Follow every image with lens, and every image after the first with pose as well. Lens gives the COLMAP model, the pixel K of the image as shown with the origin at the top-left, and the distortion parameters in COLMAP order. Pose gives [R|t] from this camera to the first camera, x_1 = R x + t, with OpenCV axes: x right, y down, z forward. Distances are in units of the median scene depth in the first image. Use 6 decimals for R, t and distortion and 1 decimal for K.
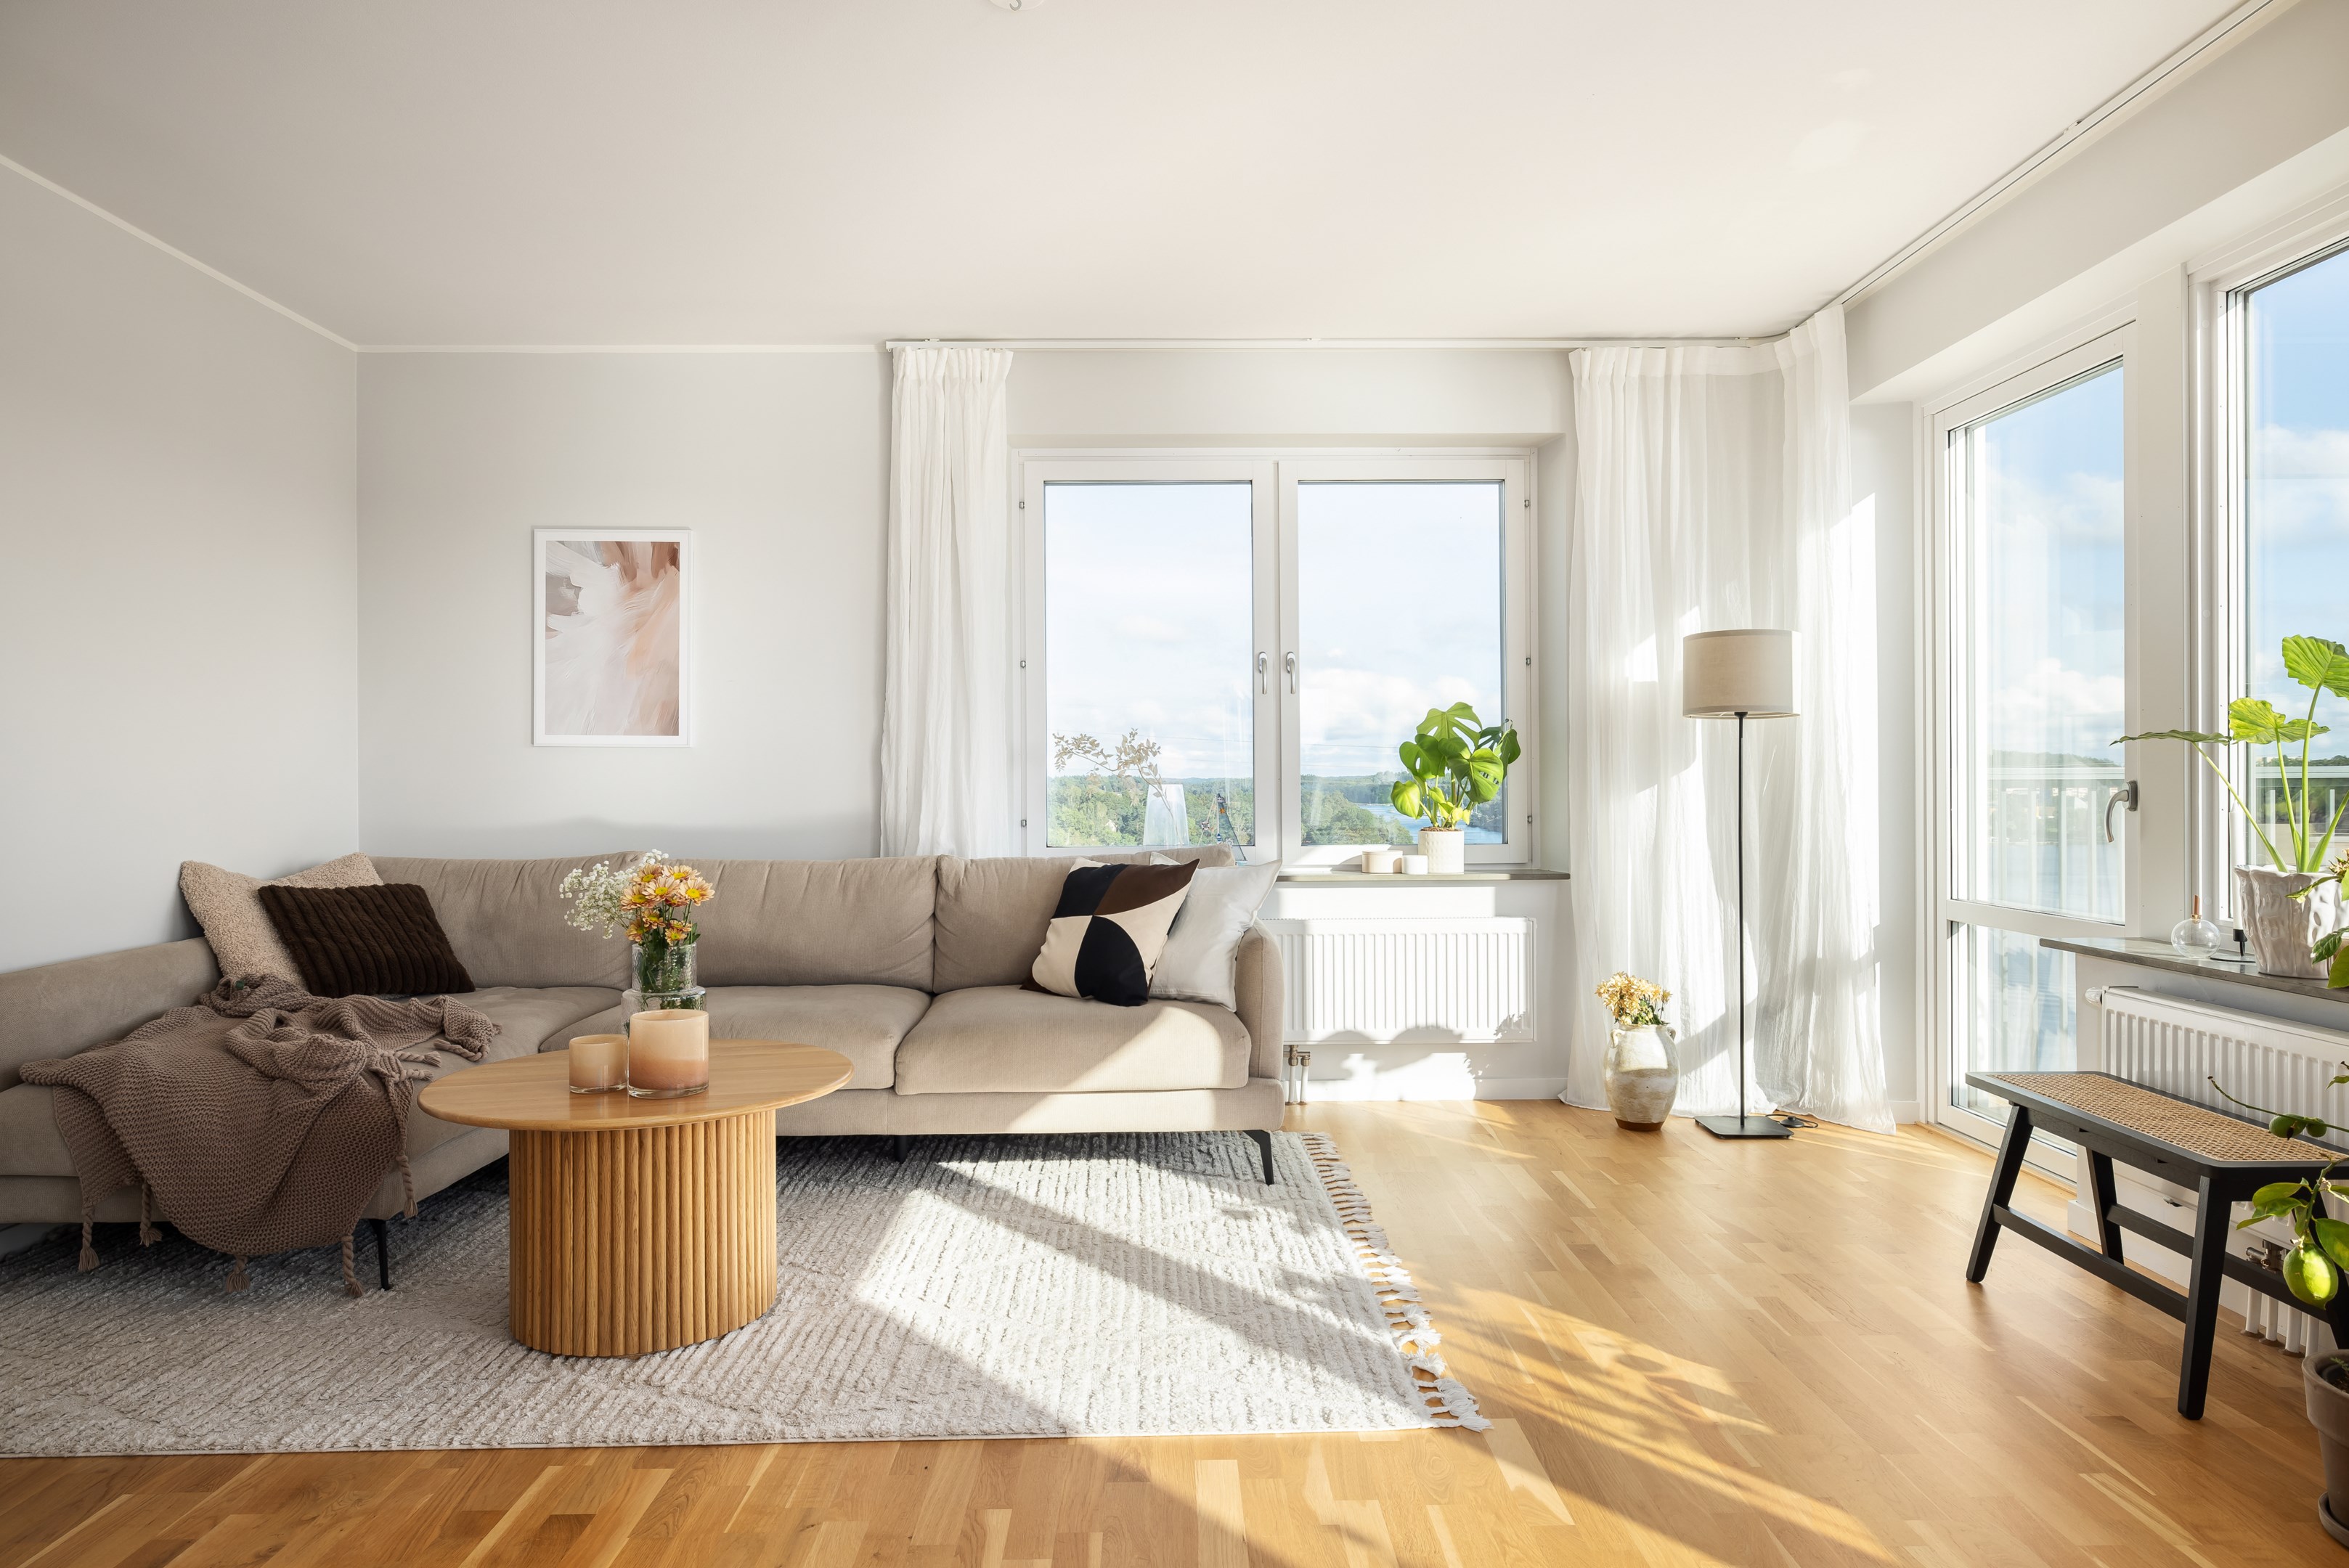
lens RADIAL K [[1484.5, 0, 1174.5], [0, 1484.5, 784.0], [0, 0, 1]] dist [0.056576, 0.000823]
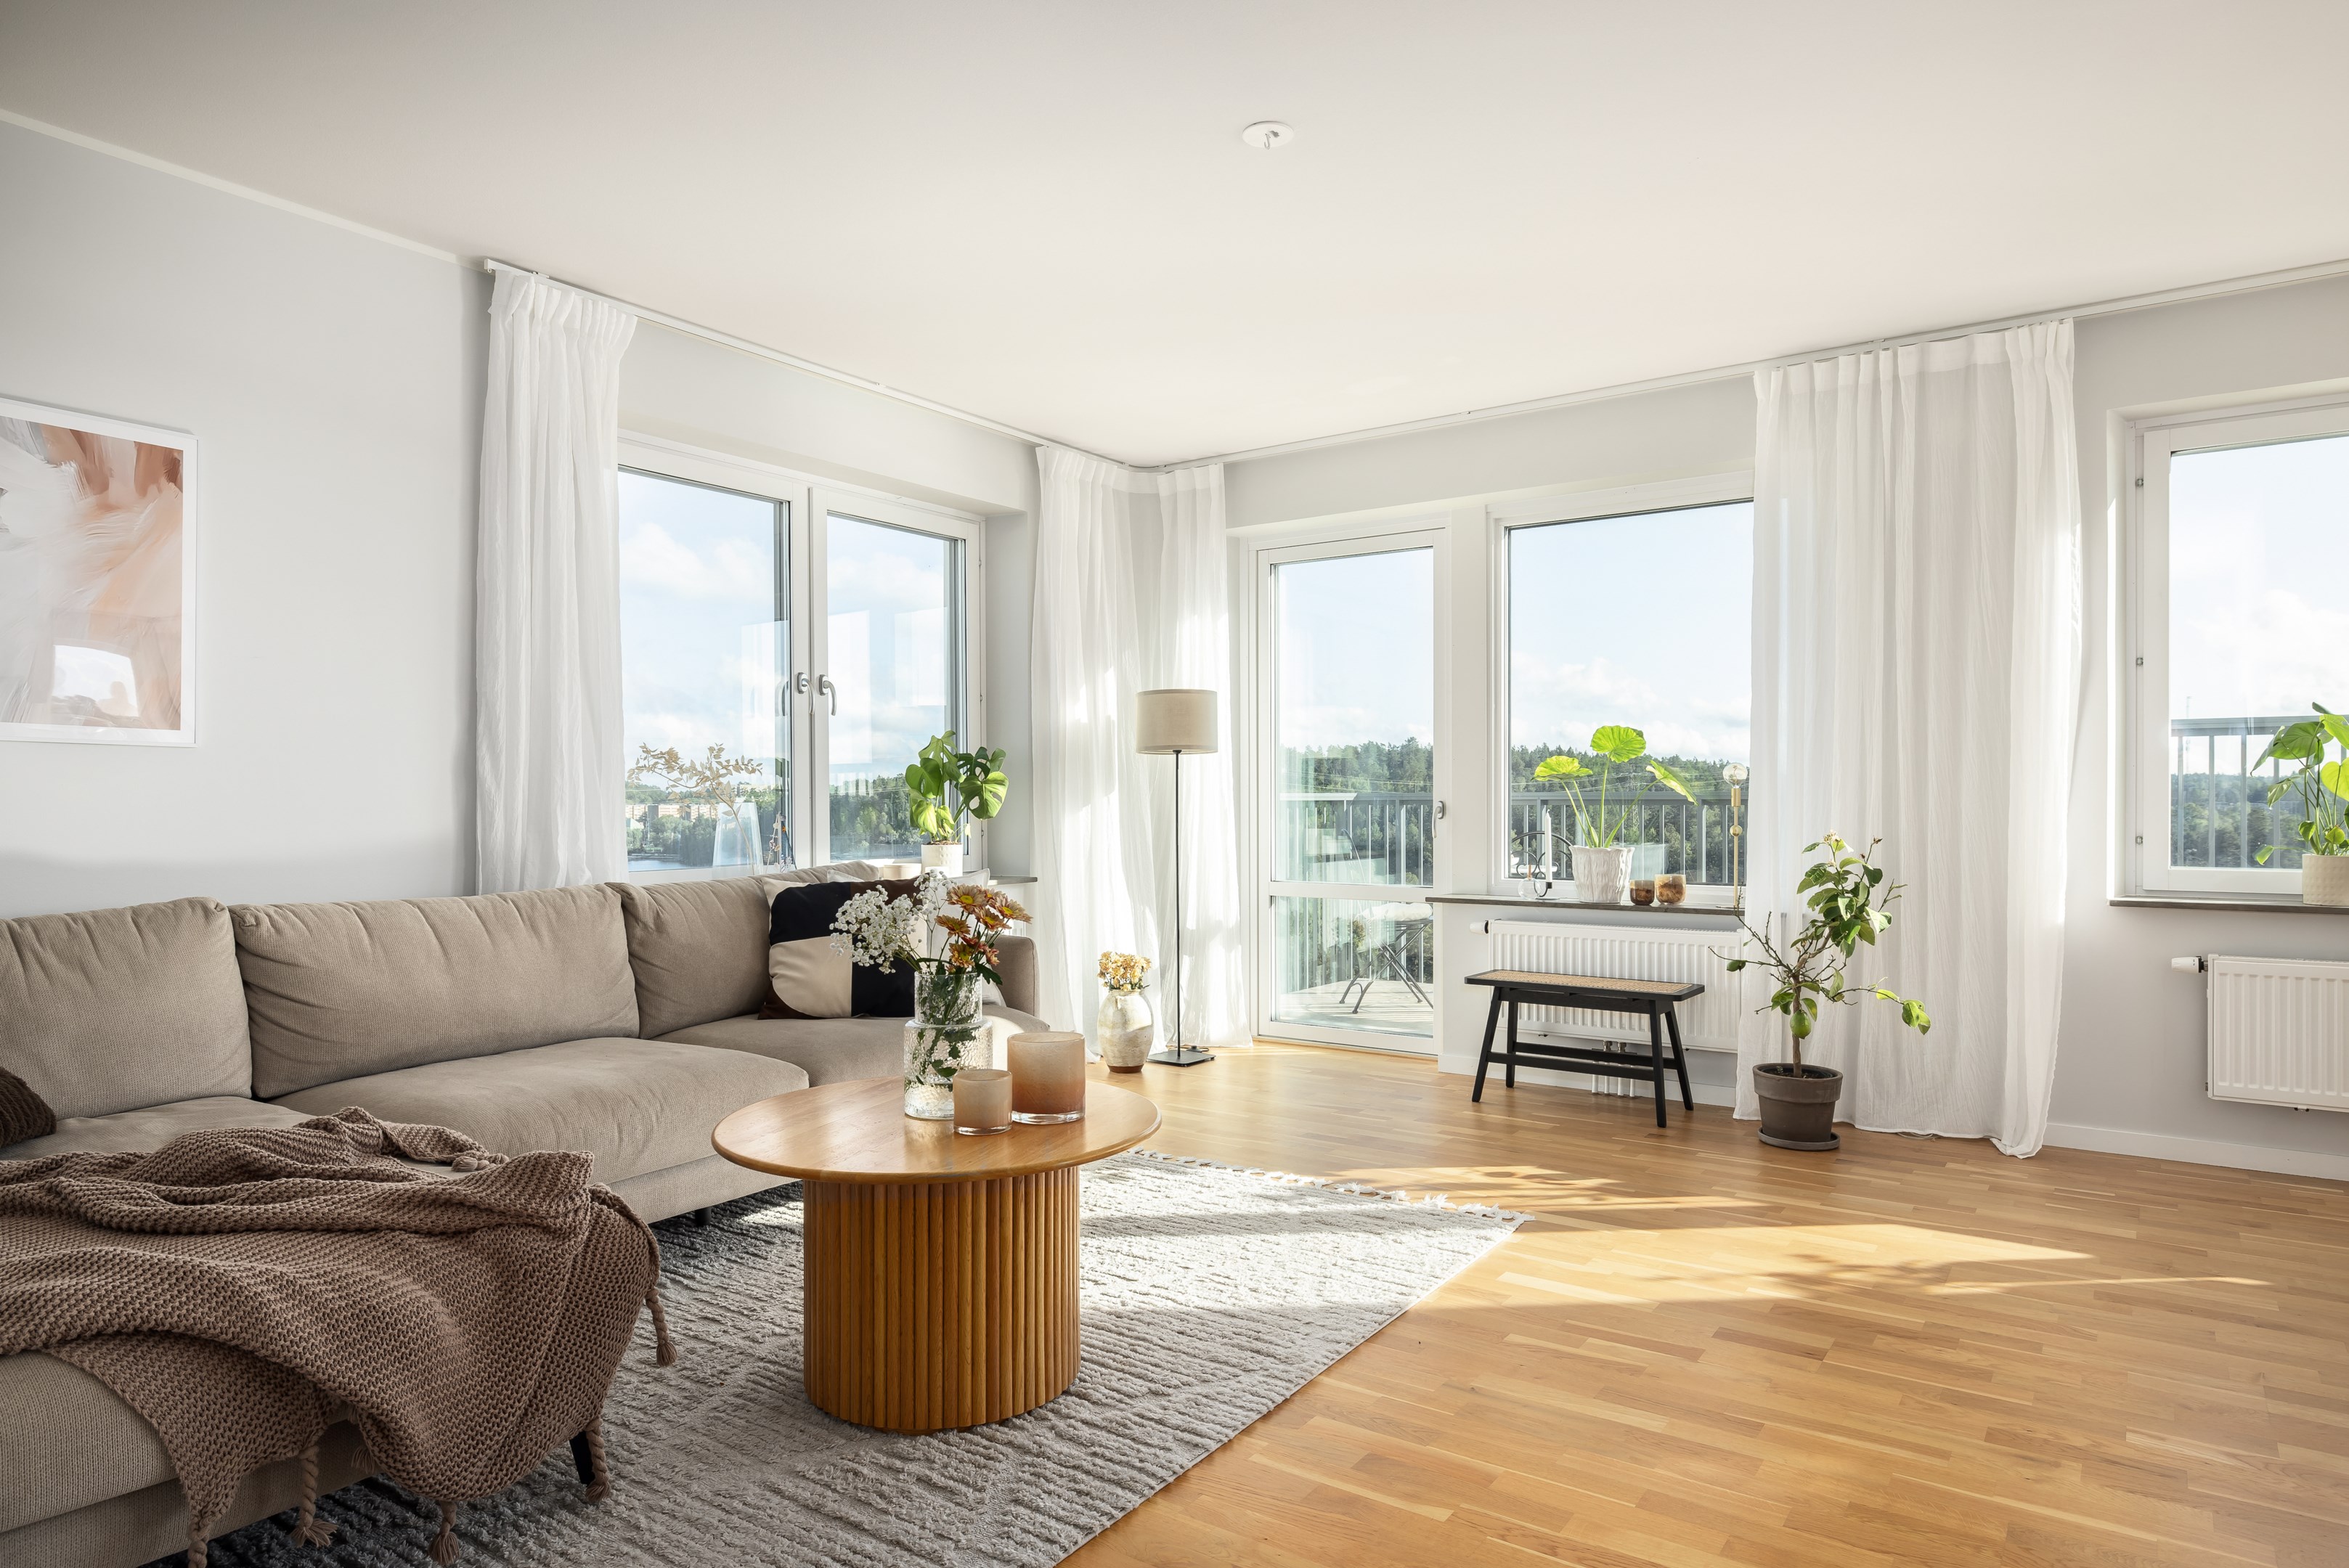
lens RADIAL K [[1416.0, 0, 1173.1], [0, 1416.0, 805.6], [0, 0, 1]] dist [0.020178, 0.001283]
pose [[0.583654, 0.002175, 0.812000, -0.609990], [0.000228, 0.999996, -0.002843, 0.005354], [-0.812003, 0.001845, 0.583651, 0.242297]]
